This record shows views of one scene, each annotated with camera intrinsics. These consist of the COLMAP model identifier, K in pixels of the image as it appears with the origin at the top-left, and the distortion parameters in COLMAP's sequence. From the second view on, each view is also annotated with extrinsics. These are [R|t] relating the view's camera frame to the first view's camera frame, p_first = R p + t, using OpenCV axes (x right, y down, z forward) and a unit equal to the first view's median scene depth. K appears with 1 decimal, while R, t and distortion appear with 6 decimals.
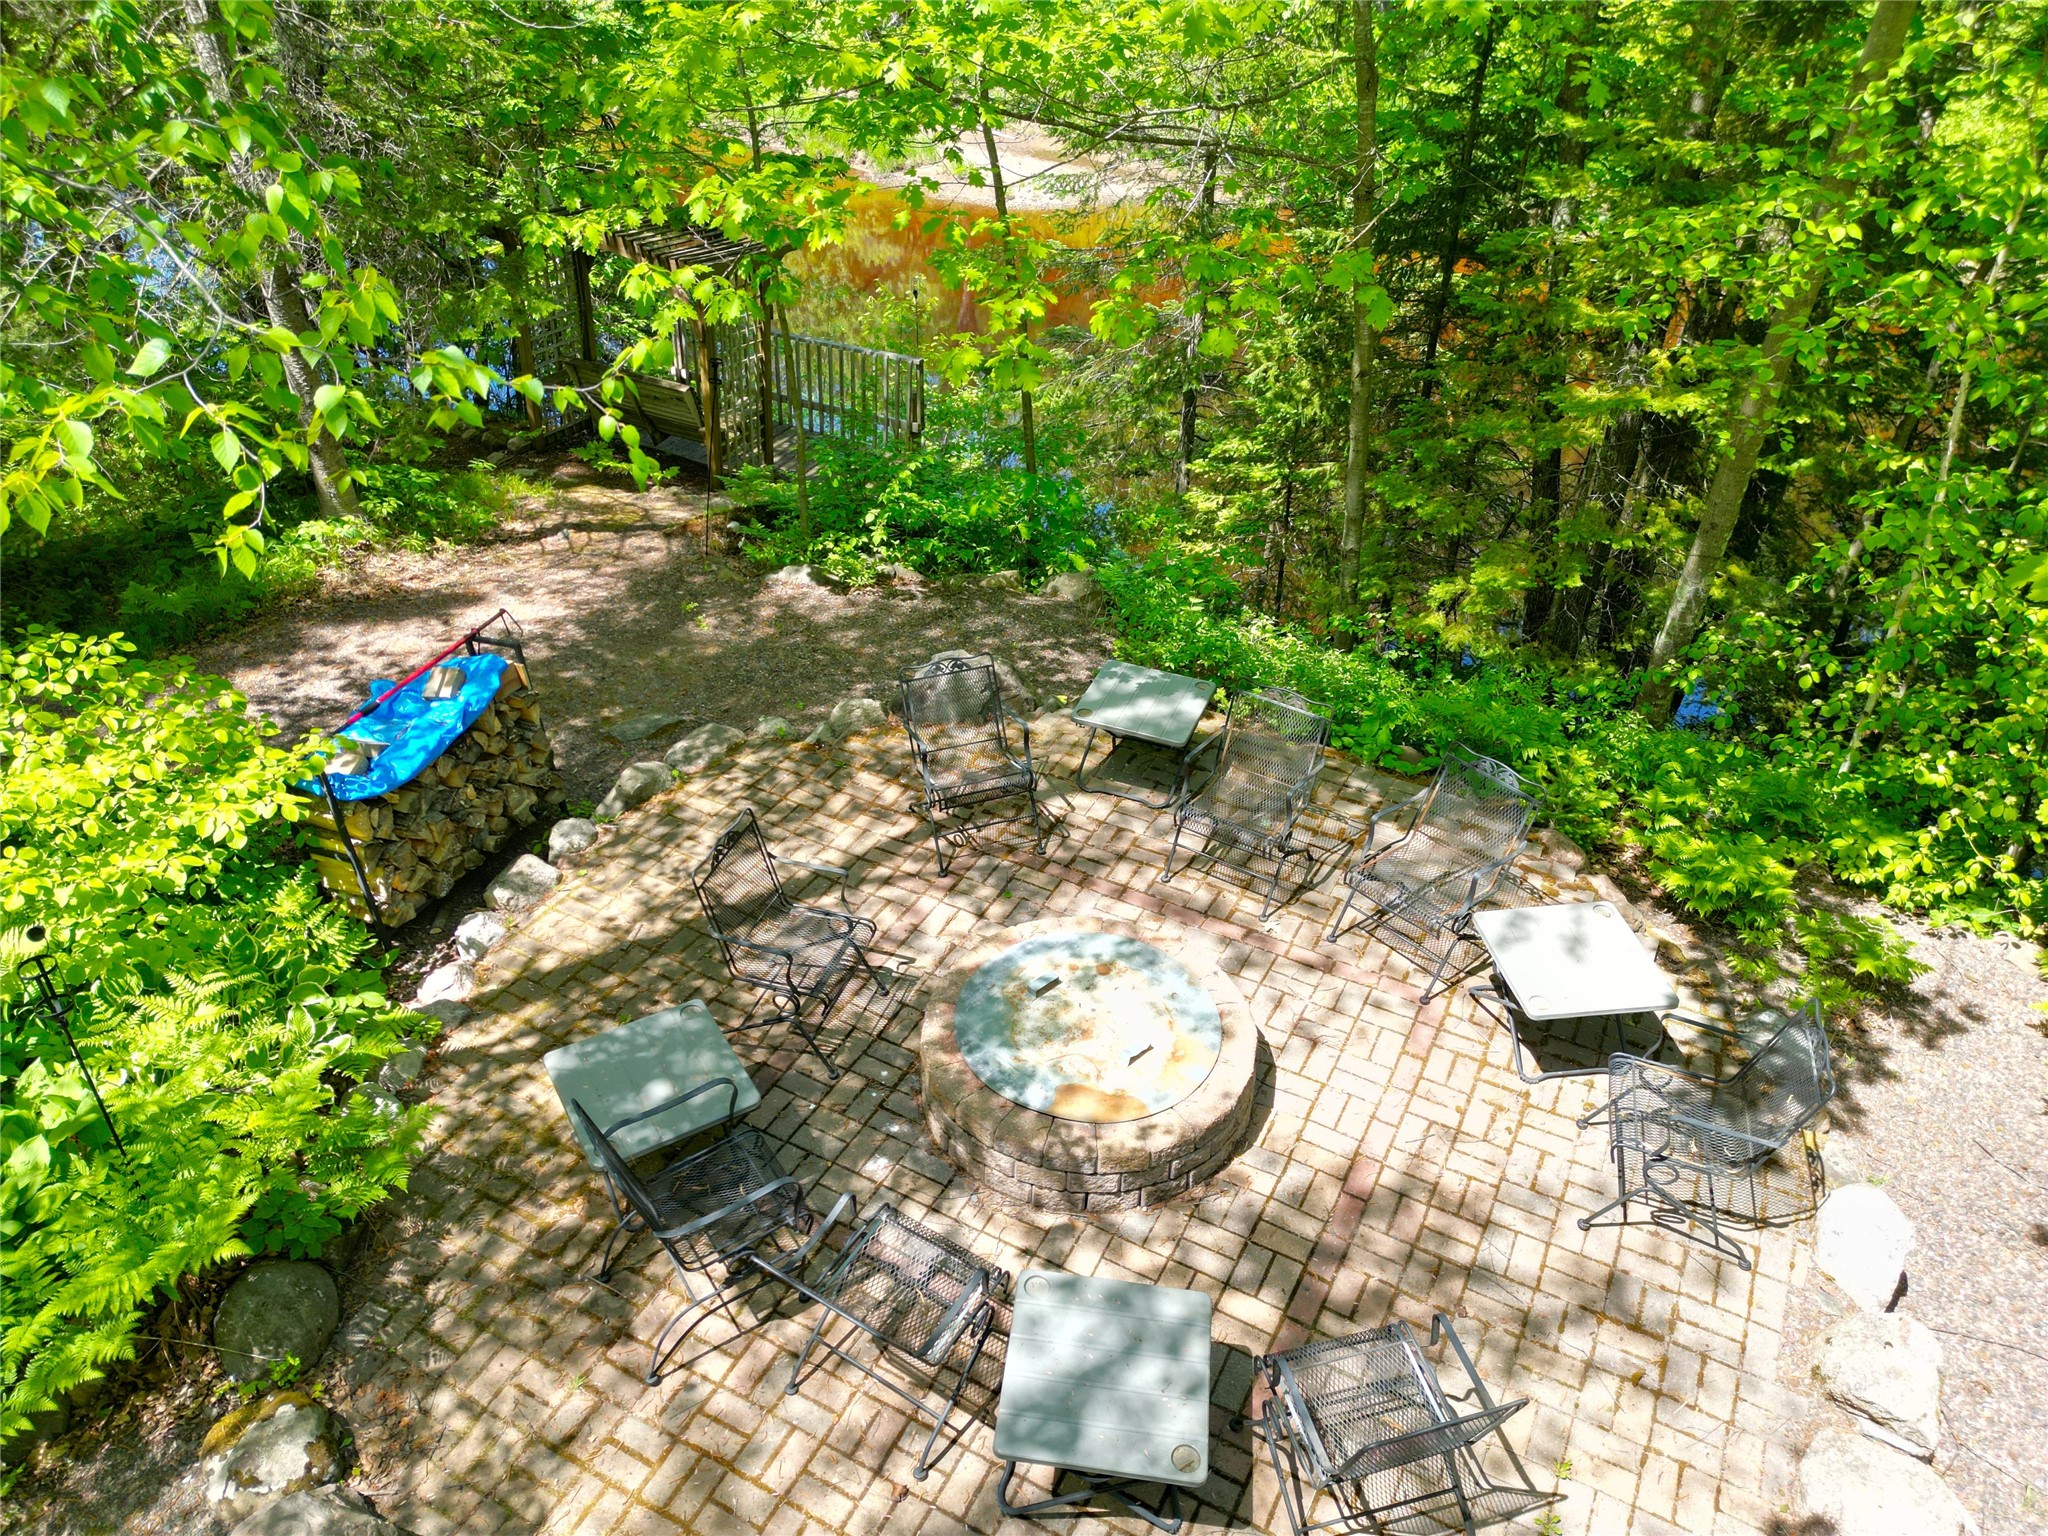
lens RADIAL K [[1435.6, 0, 1071.9], [0, 1435.6, 754.8], [0, 0, 1]] dist [0.074237, -0.070433]
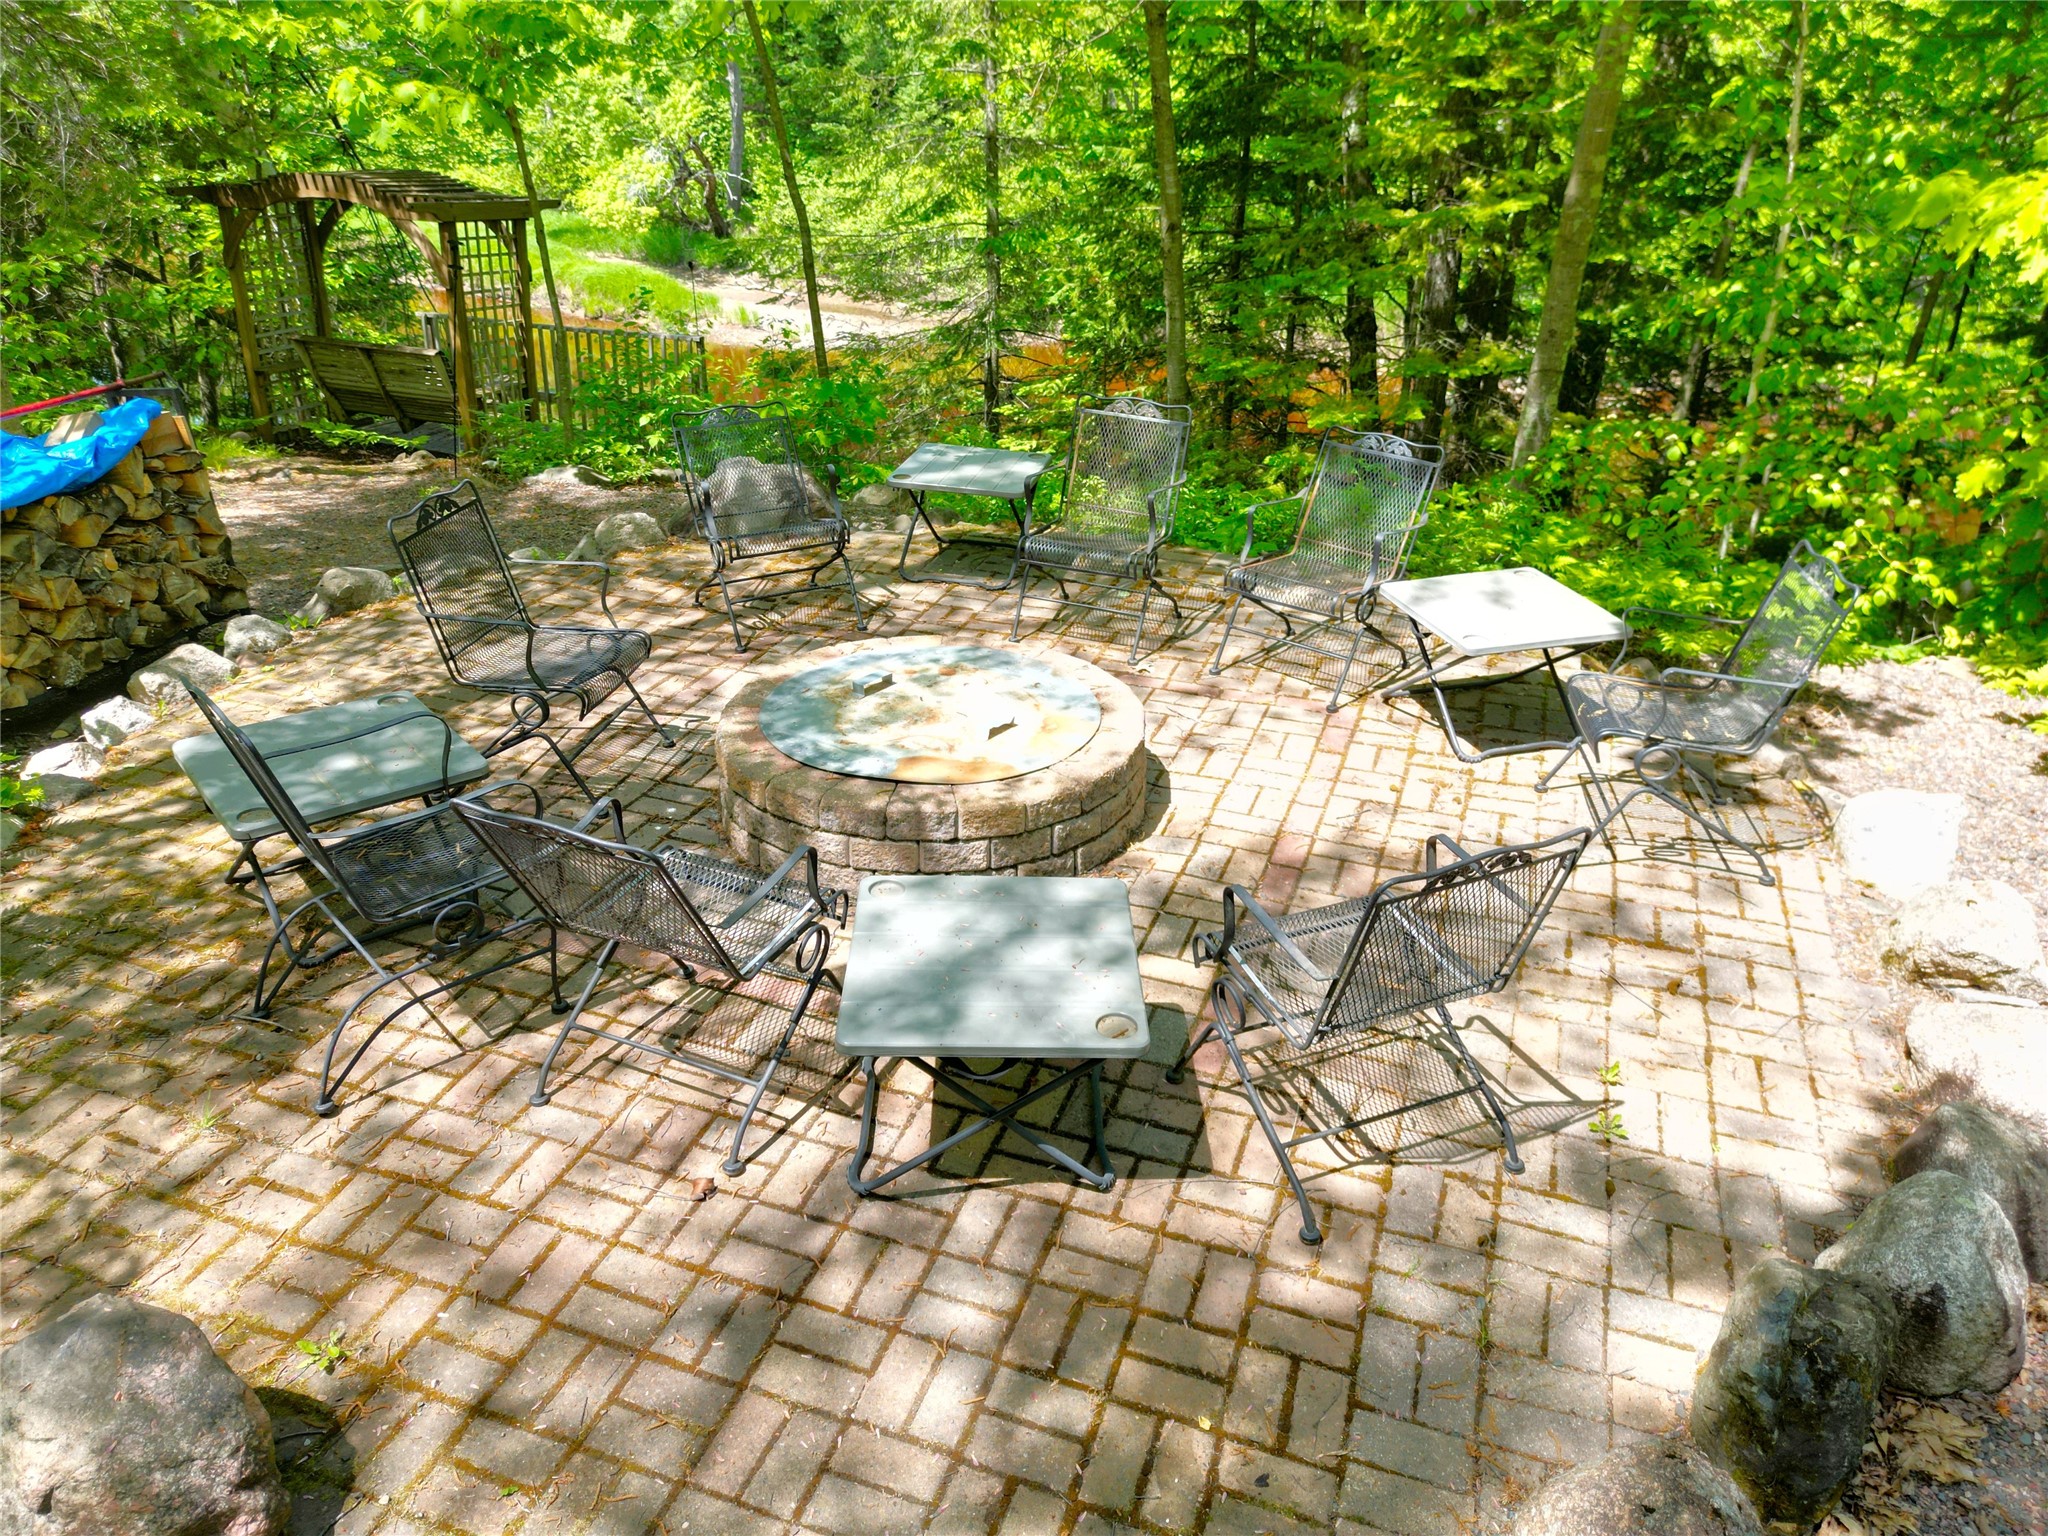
lens RADIAL K [[1435.6, 0, 1064.7], [0, 1435.6, 735.9], [0, 0, 1]] dist [0.074237, -0.070433]
pose [[0.989641, -0.073245, 0.123473, -0.015337], [0.090569, 0.985842, -0.141109, 0.328450], [-0.111390, 0.150831, 0.982264, 0.227357]]
